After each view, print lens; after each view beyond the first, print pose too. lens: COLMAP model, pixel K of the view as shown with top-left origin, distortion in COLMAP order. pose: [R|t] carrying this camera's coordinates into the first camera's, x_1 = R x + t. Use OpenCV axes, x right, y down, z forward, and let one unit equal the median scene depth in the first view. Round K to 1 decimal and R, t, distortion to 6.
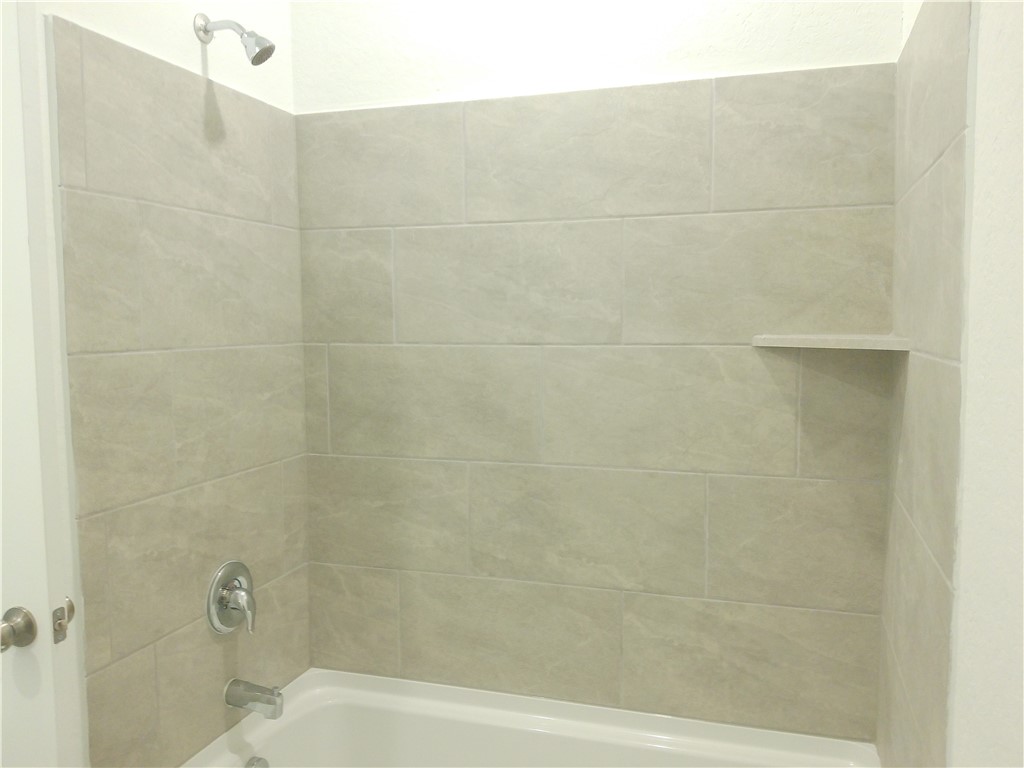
lens RADIAL K [[856.7, 0, 515.6], [0, 856.7, 386.0], [0, 0, 1]] dist [0.023417, 0.012702]
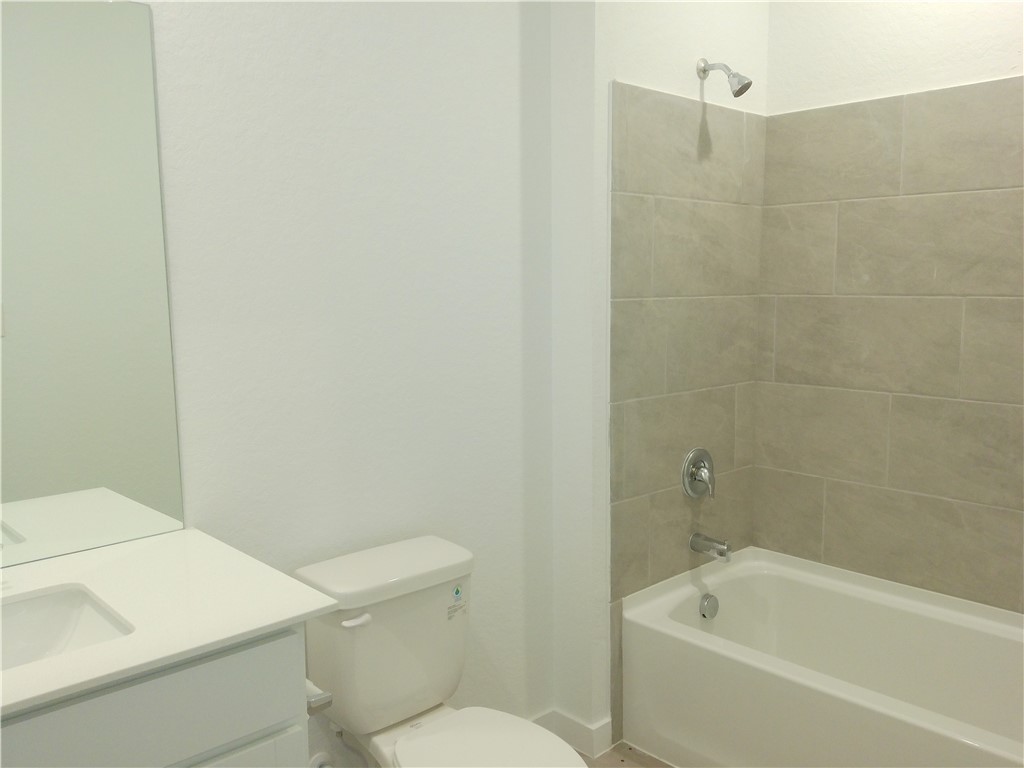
lens RADIAL K [[856.7, 0, 515.5], [0, 856.7, 386.7], [0, 0, 1]] dist [0.023417, 0.012702]
pose [[0.860068, 0.069707, -0.505395, 0.116135], [-0.040560, 0.996829, 0.068465, 0.019285], [0.508564, -0.038386, 0.860168, -0.366325]]
